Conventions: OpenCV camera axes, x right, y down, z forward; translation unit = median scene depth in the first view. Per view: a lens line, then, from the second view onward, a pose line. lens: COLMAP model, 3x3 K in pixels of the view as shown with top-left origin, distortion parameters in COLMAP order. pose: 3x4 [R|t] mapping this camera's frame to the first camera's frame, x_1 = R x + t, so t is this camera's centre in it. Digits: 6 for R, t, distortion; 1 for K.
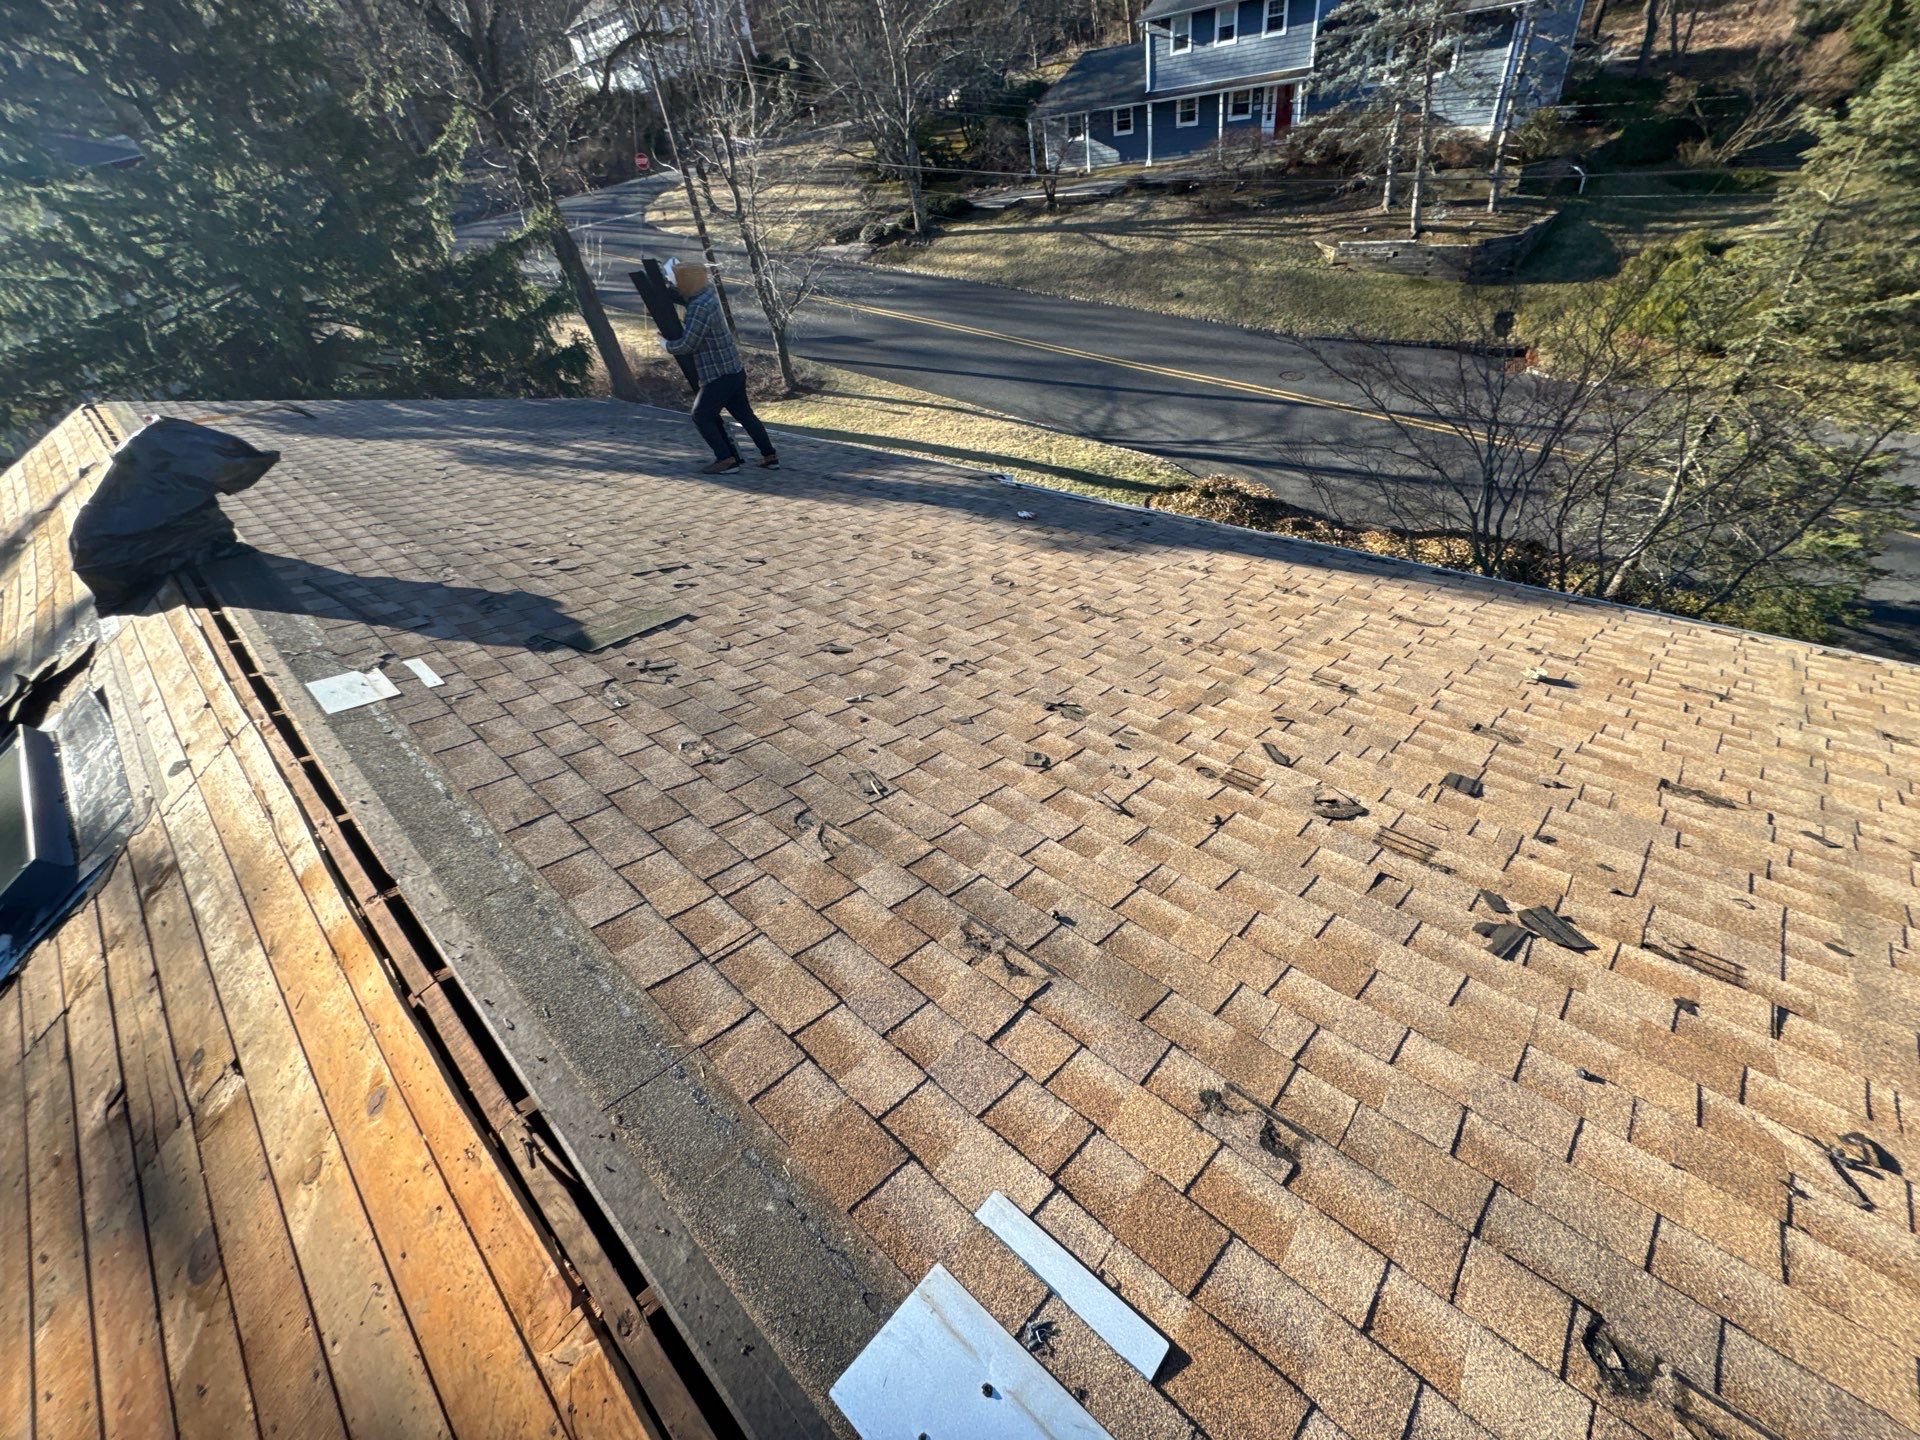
lens RADIAL K [[762.3, 0, 966.4], [0, 762.3, 715.7], [0, 0, 1]] dist [0.001476, -0.000377]
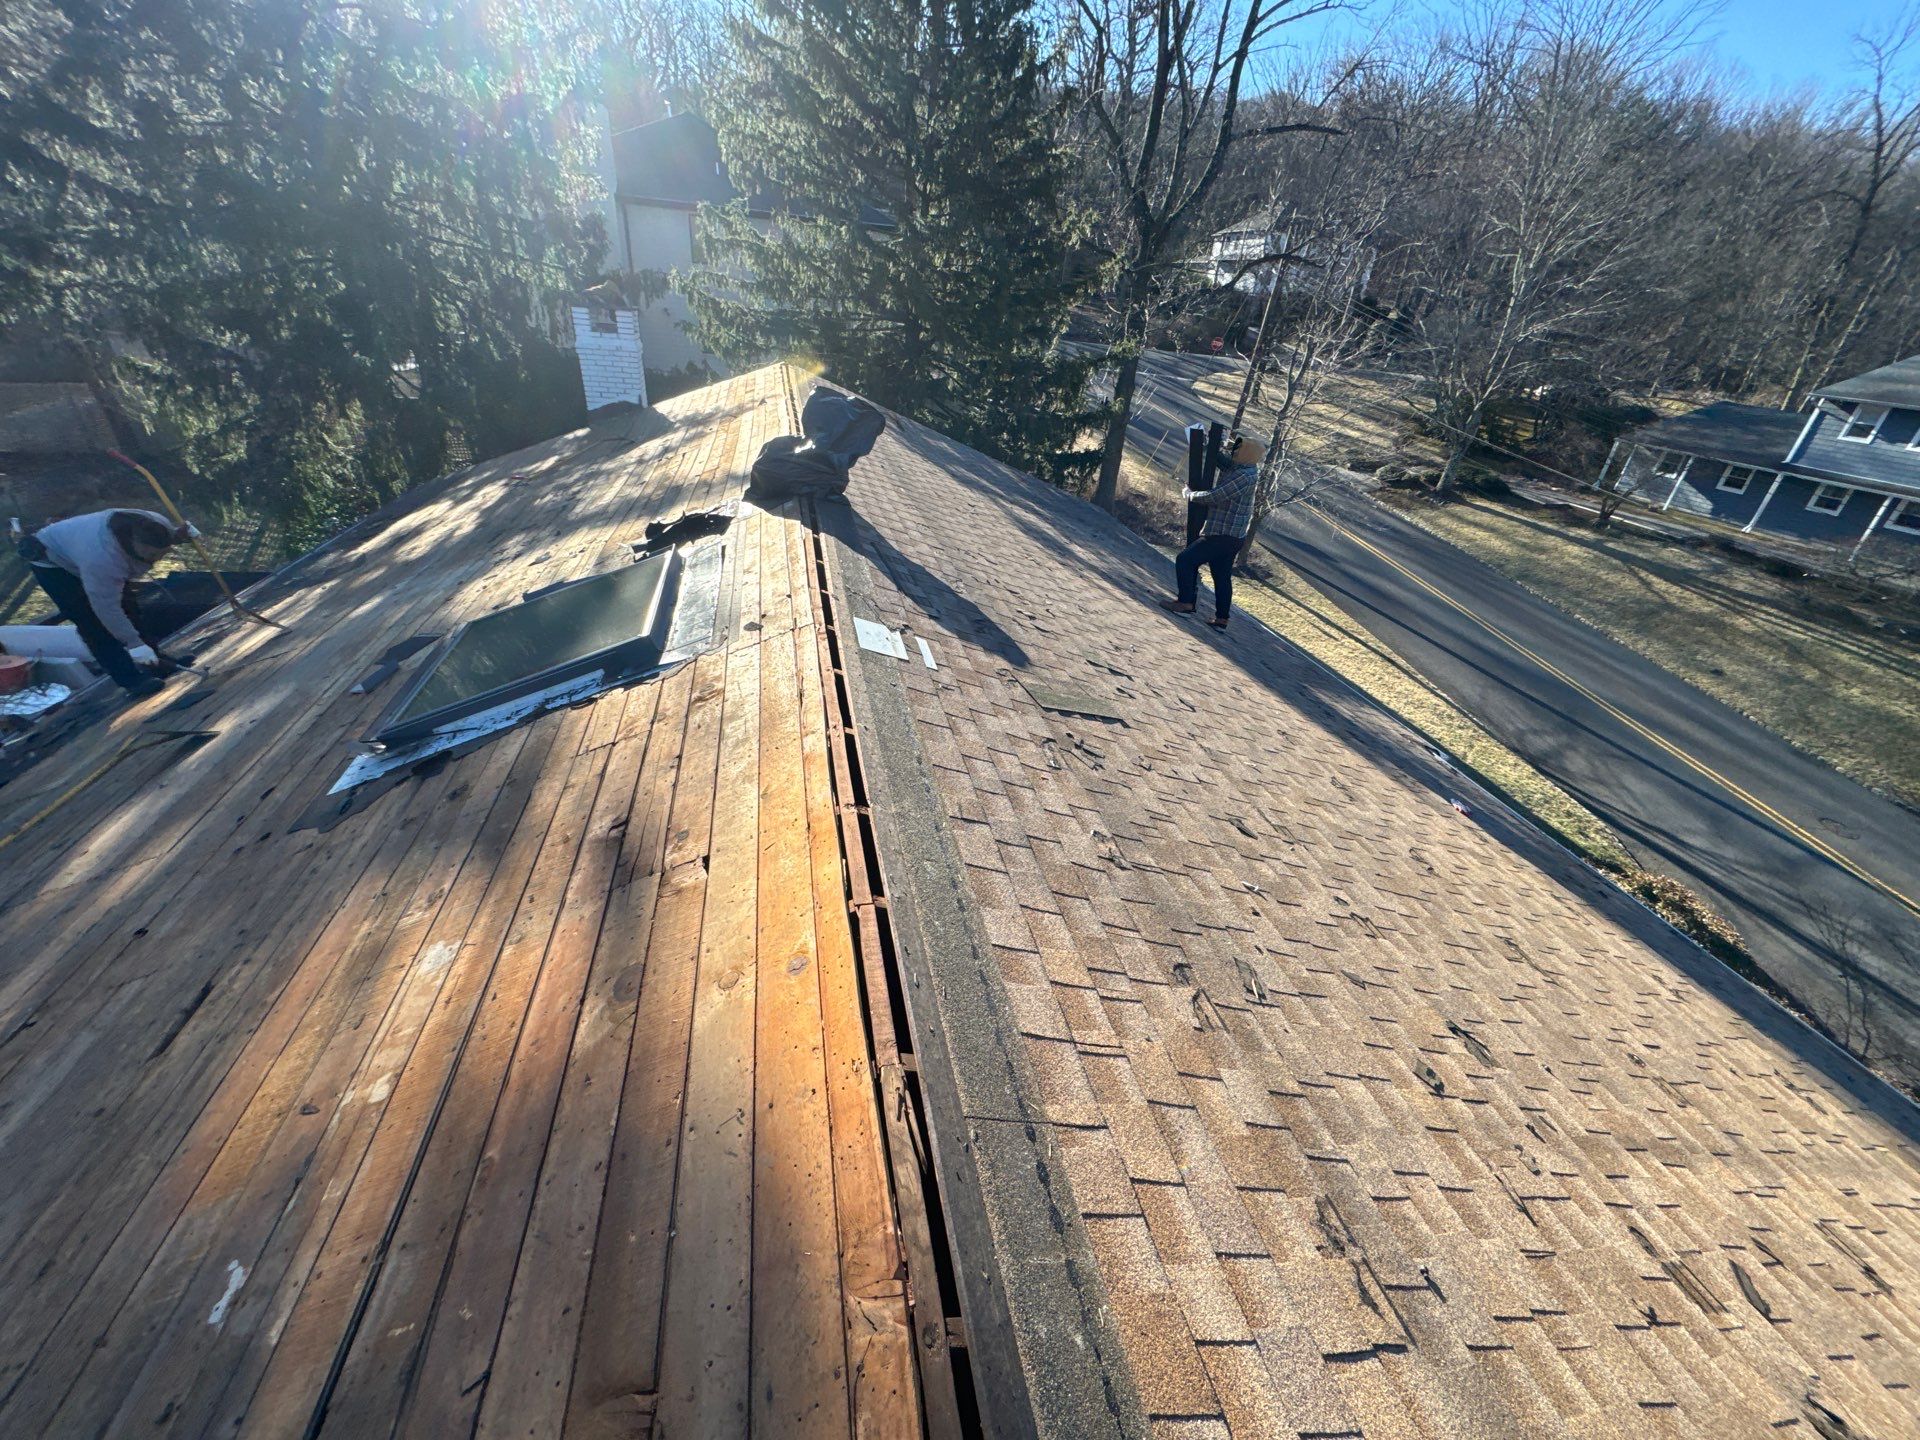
lens RADIAL K [[762.3, 0, 966.4], [0, 762.3, 715.7], [0, 0, 1]] dist [0.001476, -0.000377]
pose [[0.773070, 0.501986, -0.387780, -0.125946], [-0.563861, 0.823858, -0.057608, 0.045832], [0.290557, 0.263188, 0.919950, -0.036308]]
